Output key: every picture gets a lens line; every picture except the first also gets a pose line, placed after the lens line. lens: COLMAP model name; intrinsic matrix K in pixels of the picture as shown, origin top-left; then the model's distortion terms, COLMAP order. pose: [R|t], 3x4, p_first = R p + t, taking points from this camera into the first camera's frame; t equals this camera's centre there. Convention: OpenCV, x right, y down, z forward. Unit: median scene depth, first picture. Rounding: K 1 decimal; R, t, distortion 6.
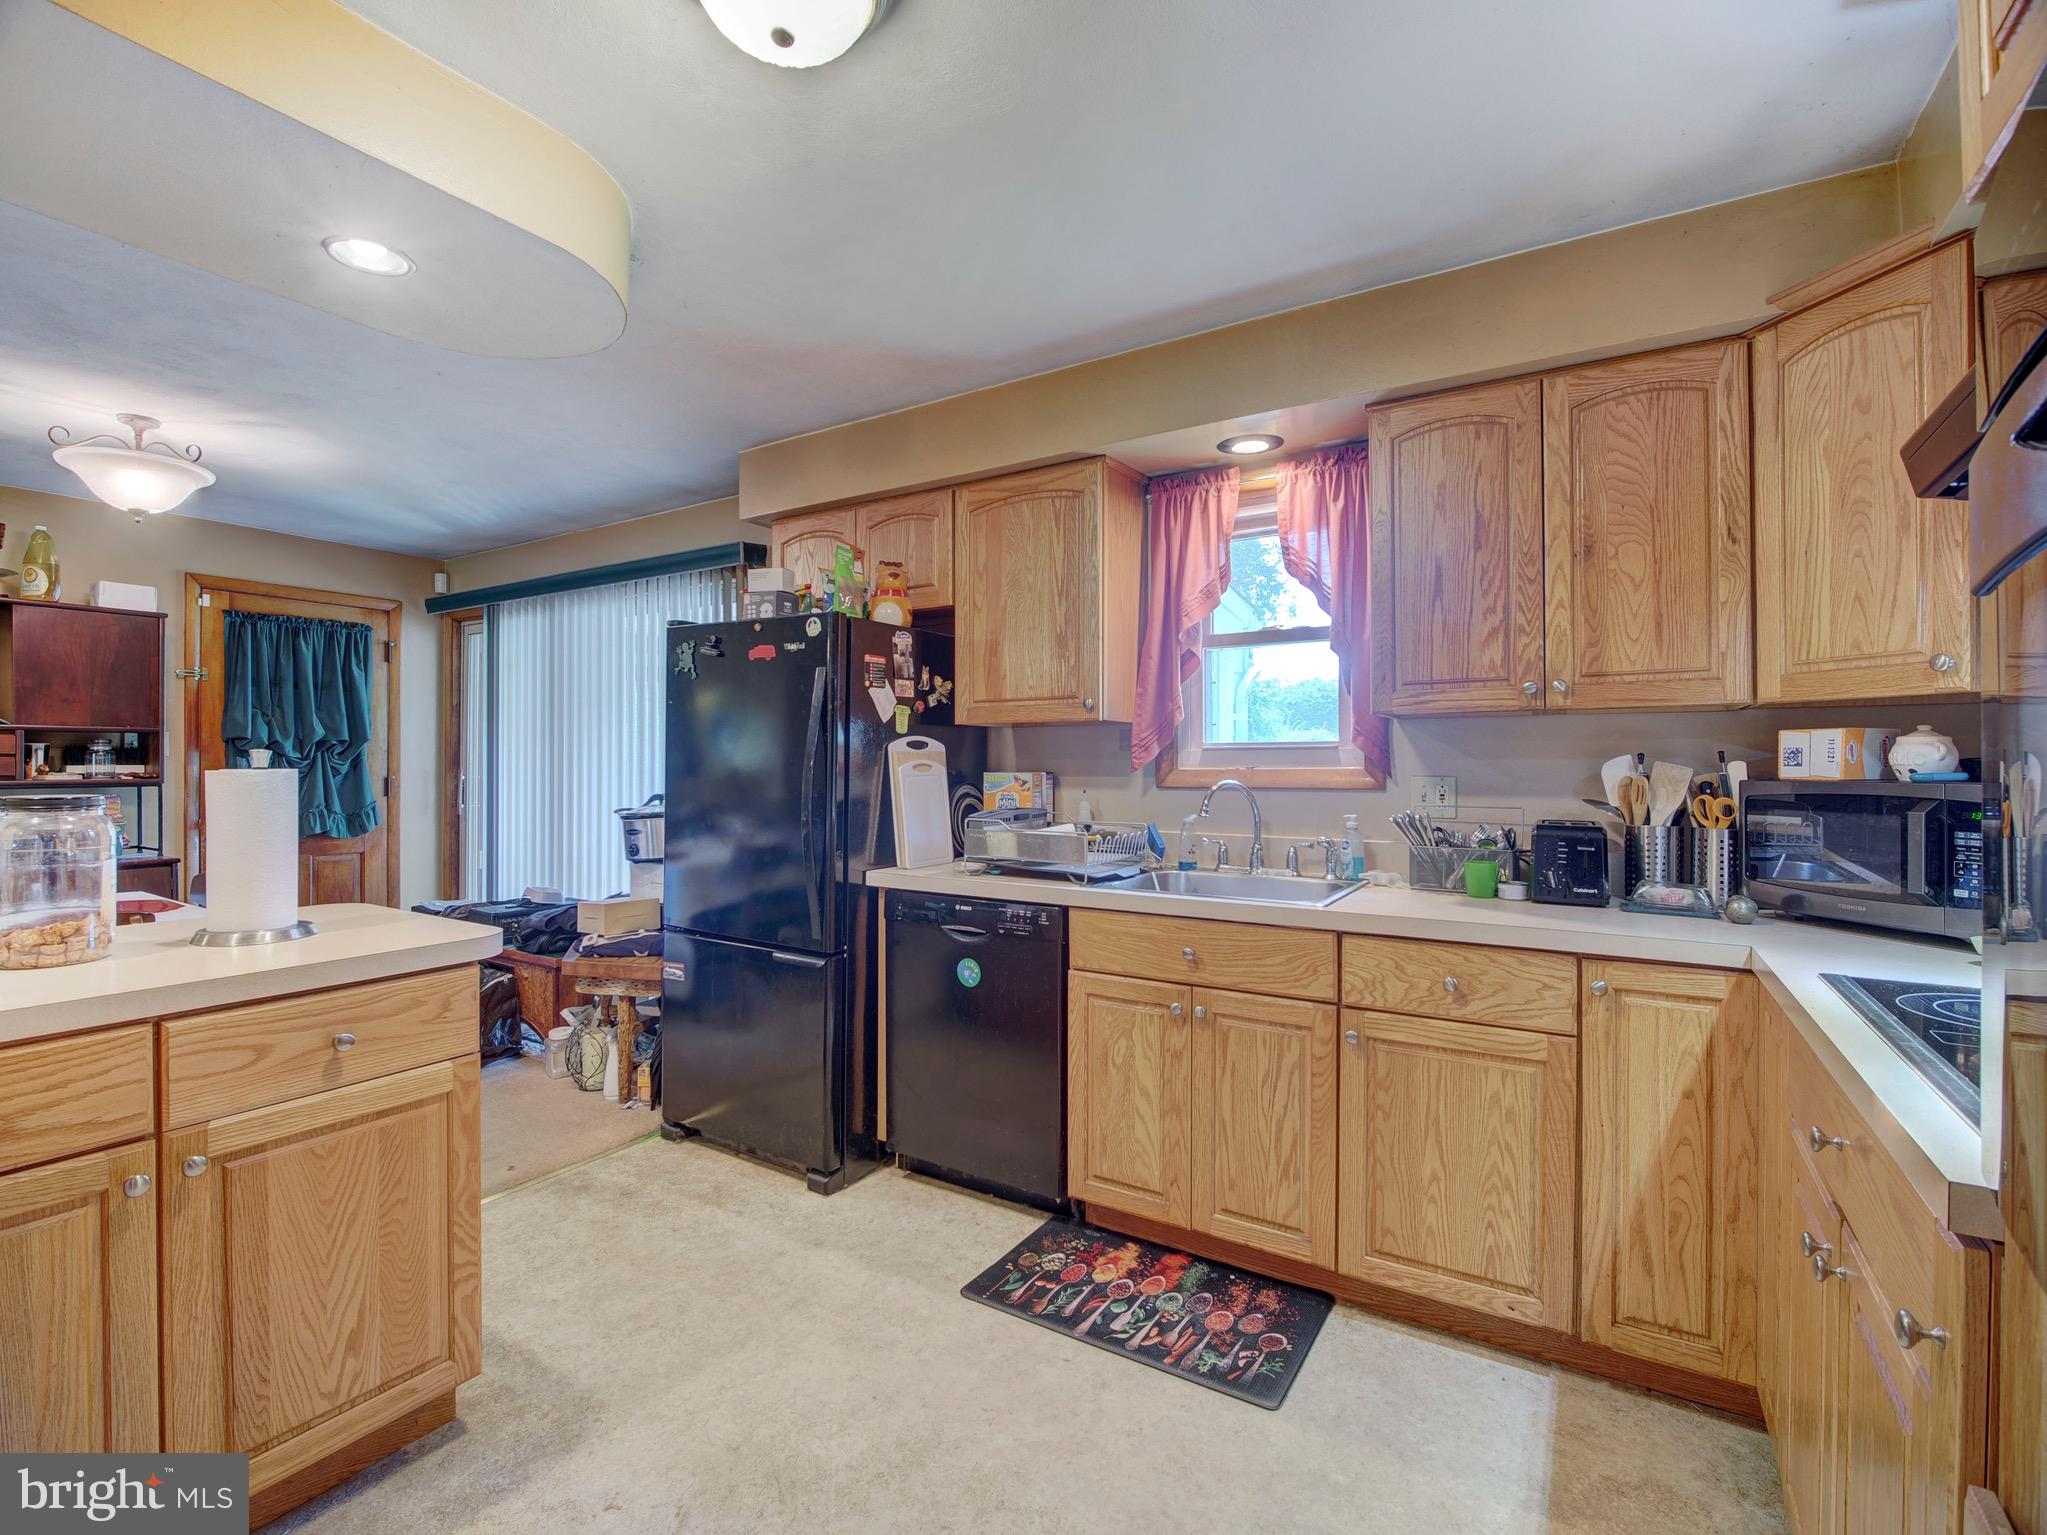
lens RADIAL K [[929.5, 0, 1030.2], [0, 929.5, 763.8], [0, 0, 1]] dist [-0.000880, -0.005294]
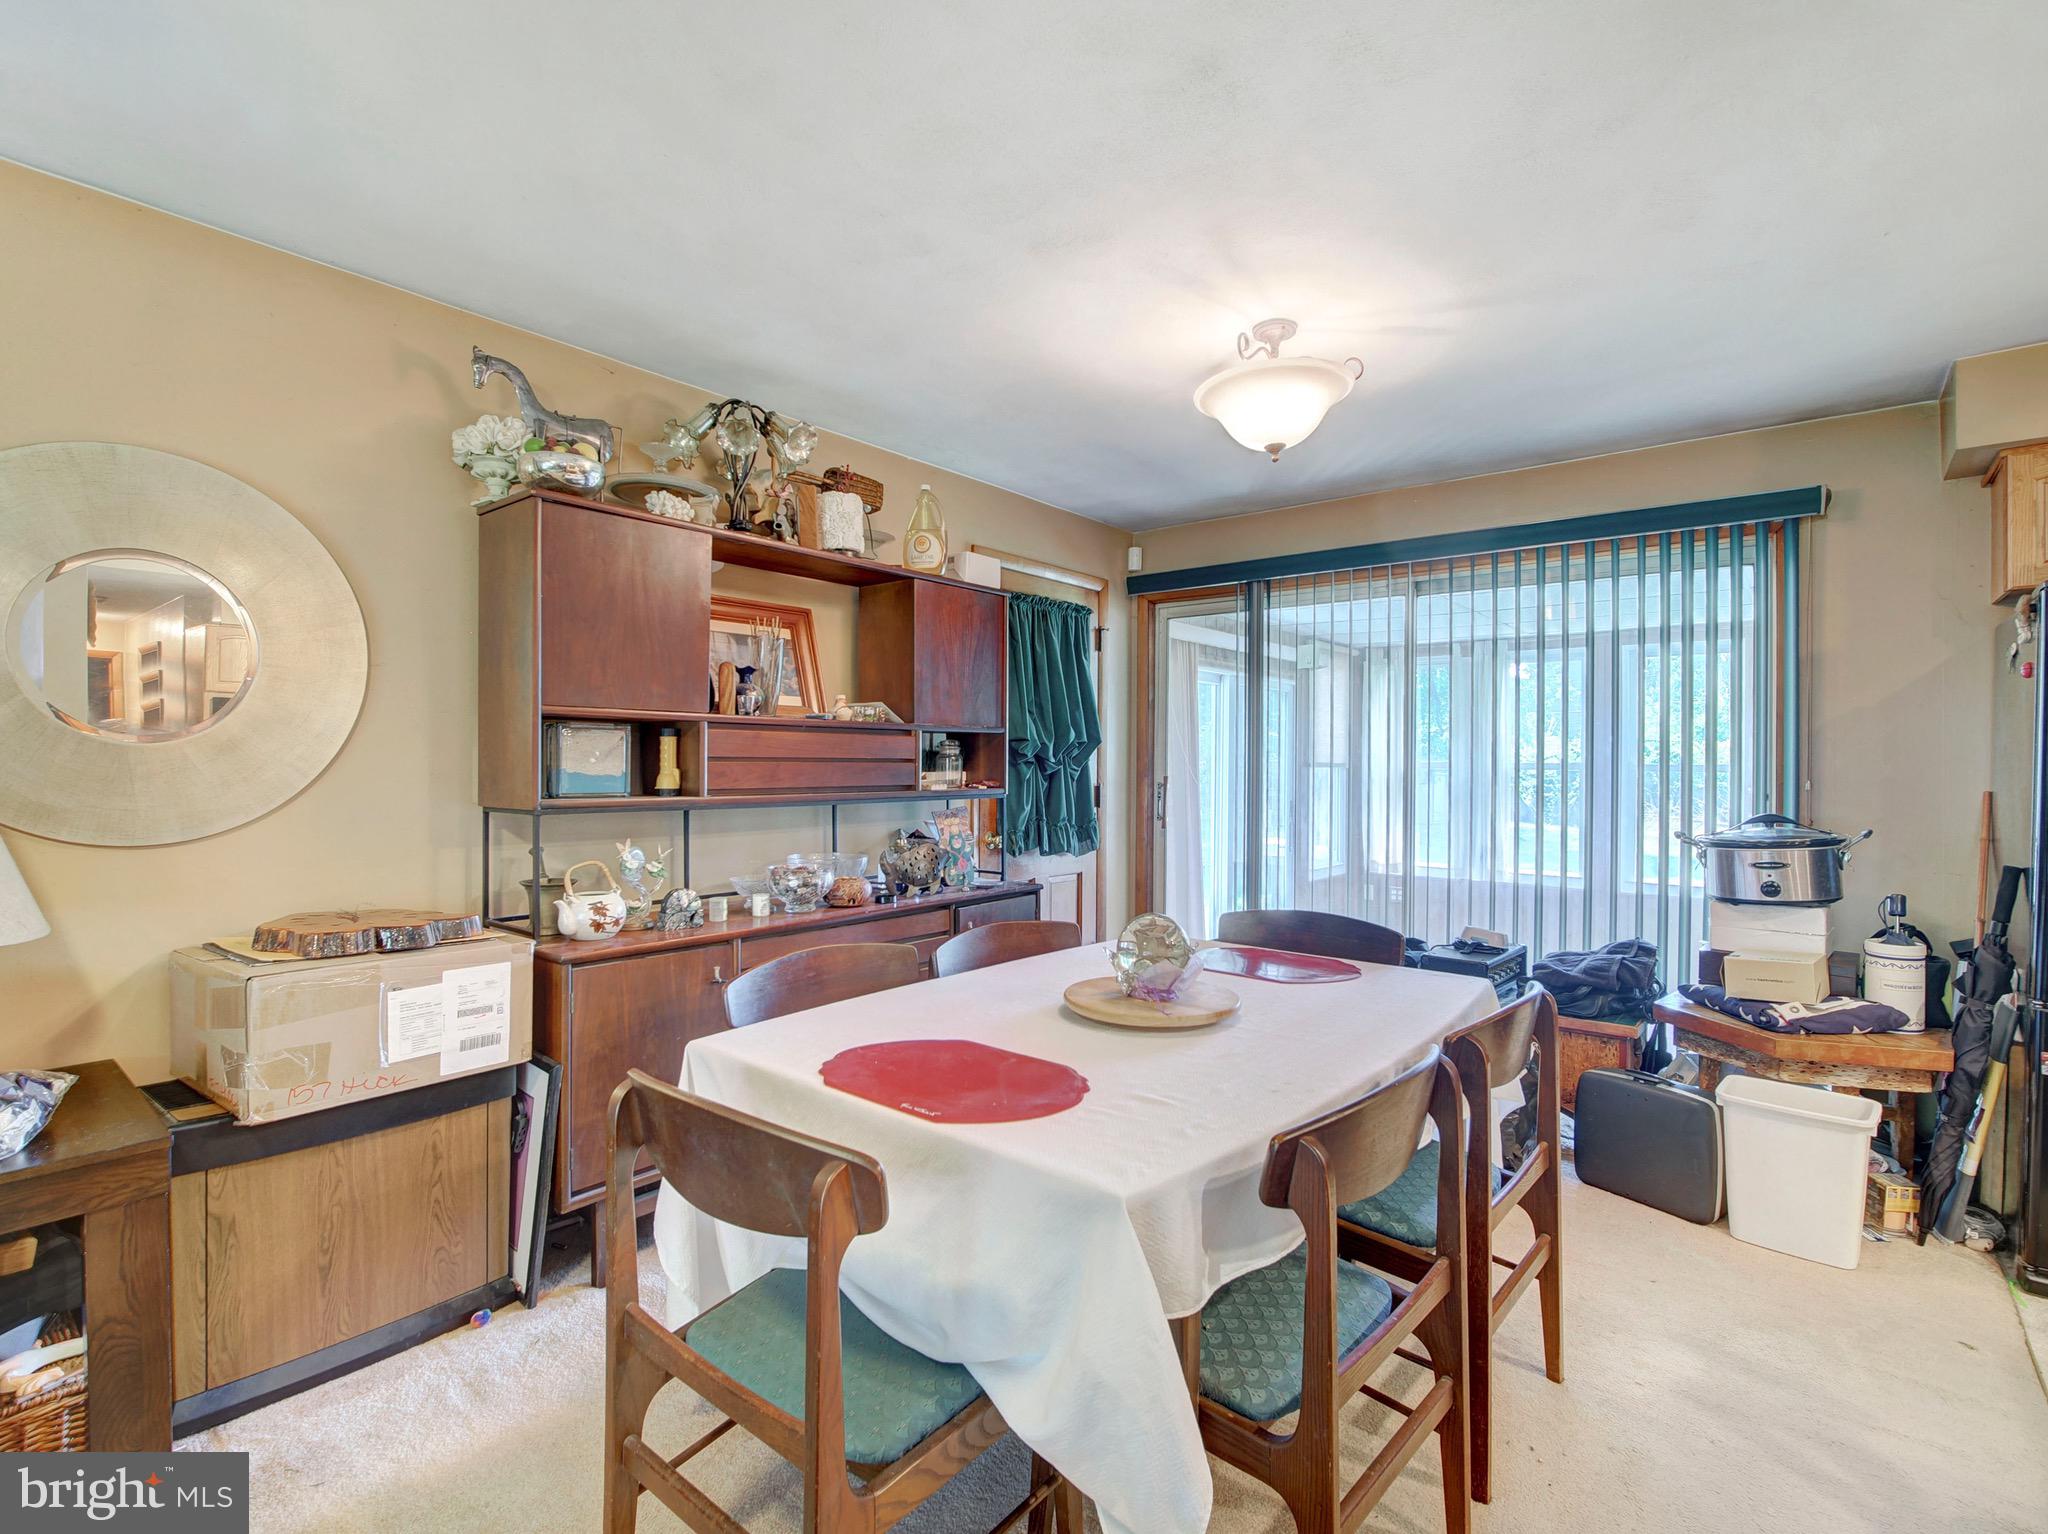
lens RADIAL K [[977.4, 0, 1018.7], [0, 977.4, 762.8], [0, 0, 1]] dist [-0.001386, -0.000330]
pose [[0.992769, 0.003466, -0.119994, -1.351457], [-0.003613, 0.999993, -0.001011, -0.010053], [0.119990, 0.001437, 0.992774, 0.193069]]
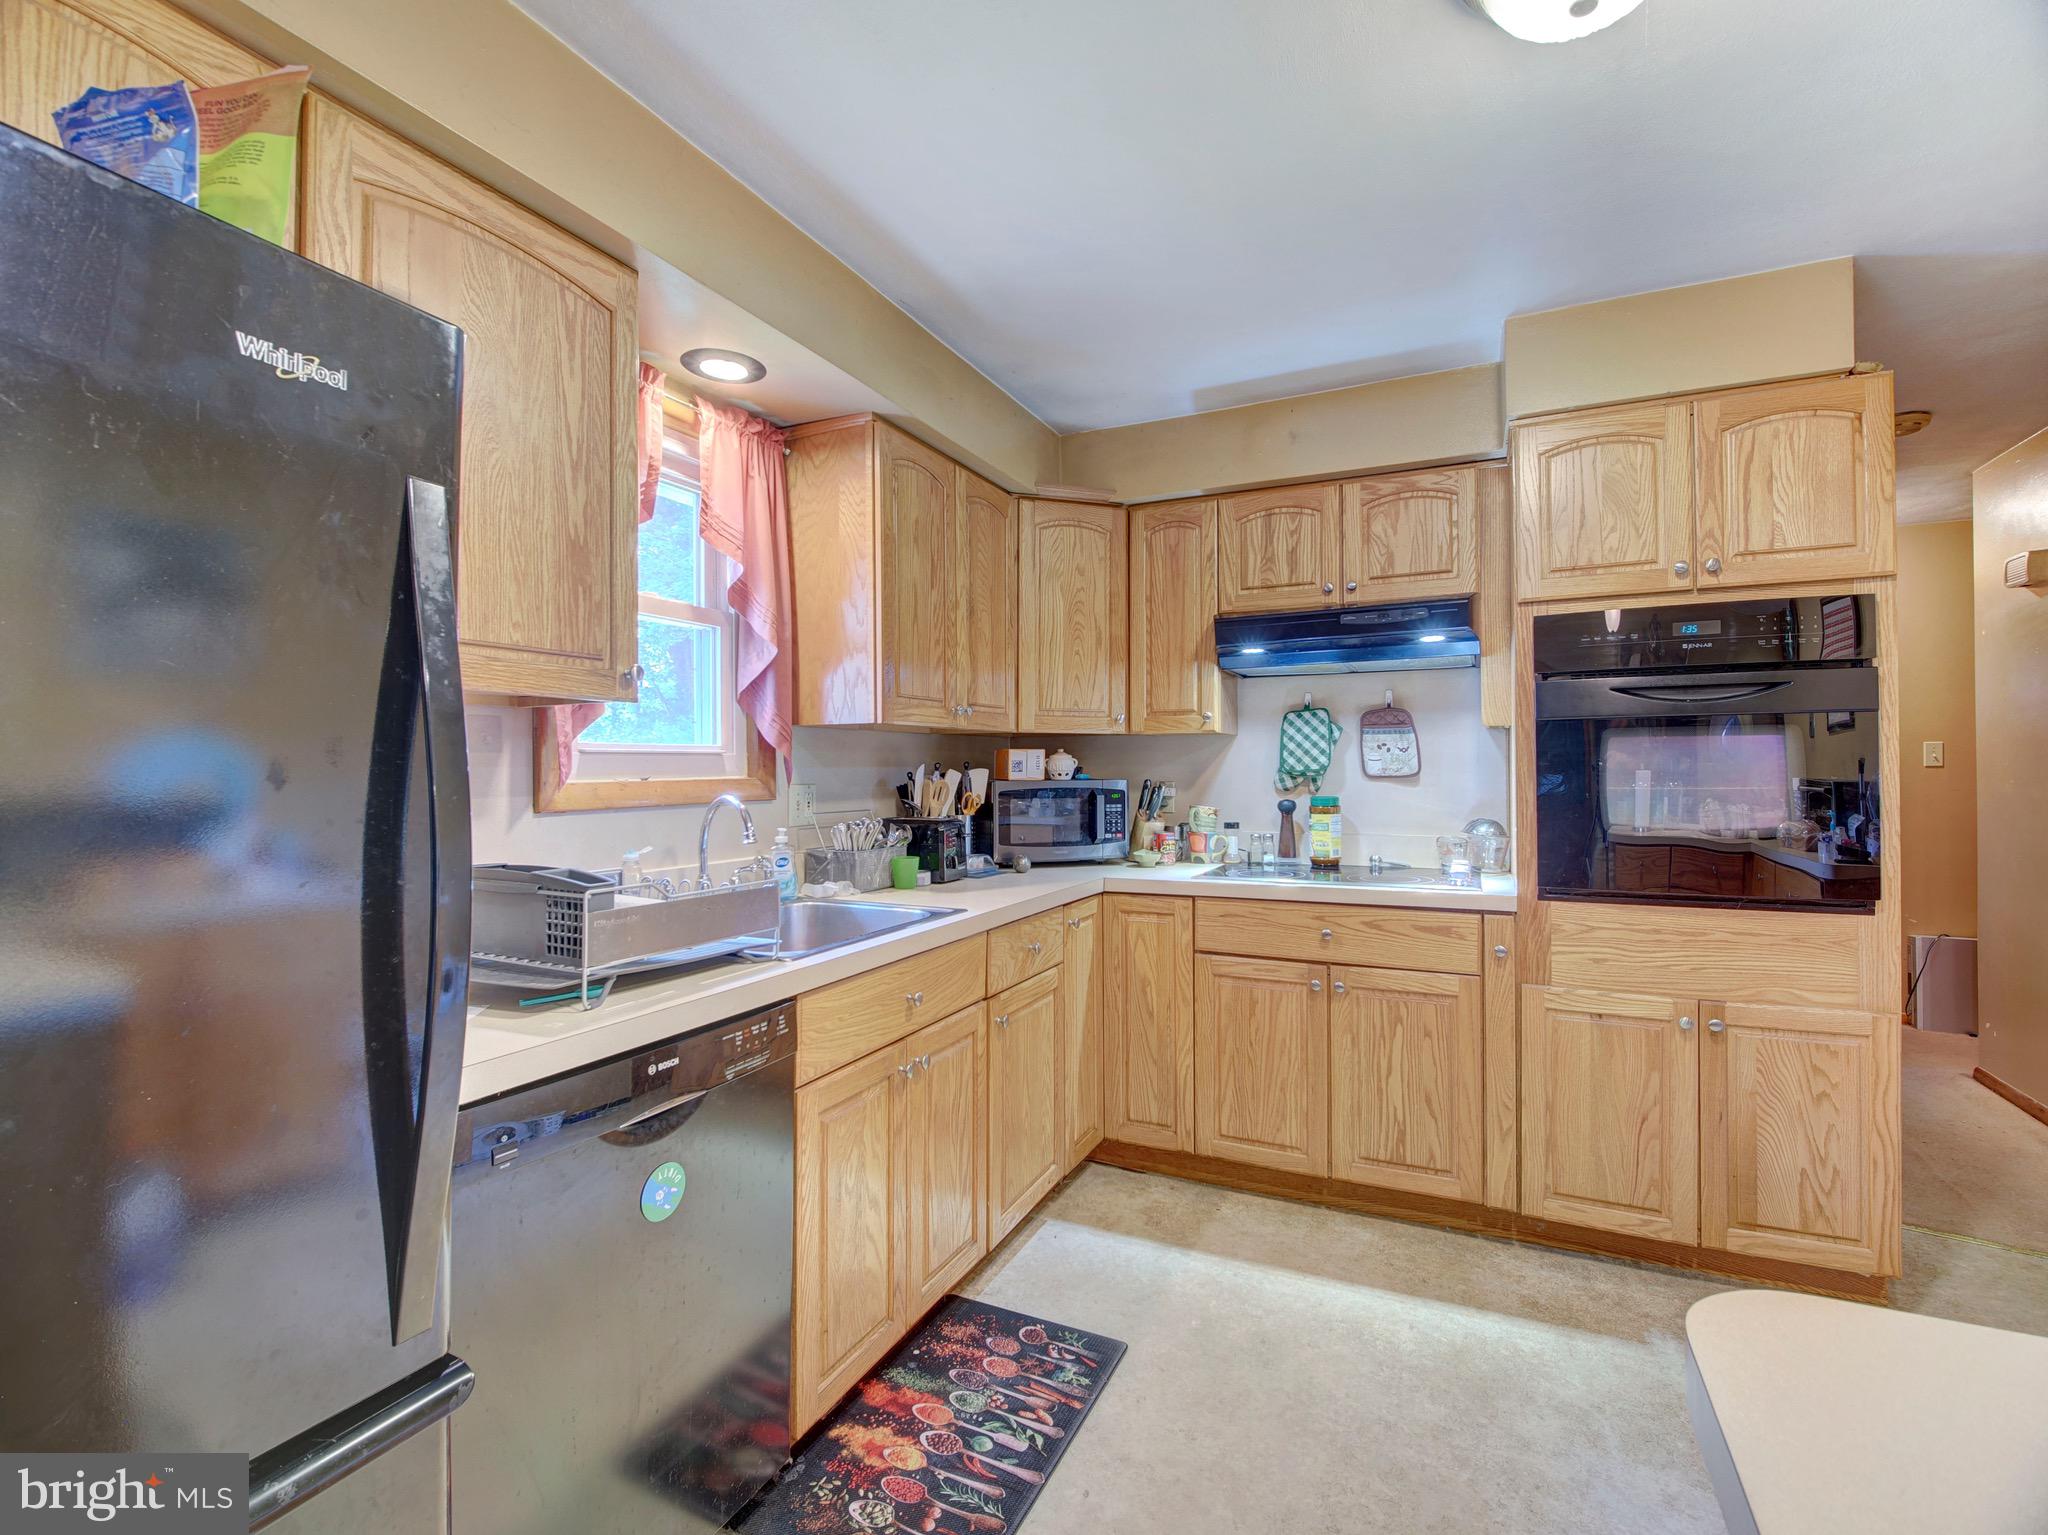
lens RADIAL K [[925.4, 0, 1026.4], [0, 925.4, 763.5], [0, 0, 1]] dist [-0.019046, -0.000102]
pose [[-0.100983, 0.005231, 0.994874, -0.592049], [0.004014, 0.999980, -0.004850, -0.003418], [-0.994880, 0.003503, -0.101002, 0.872210]]
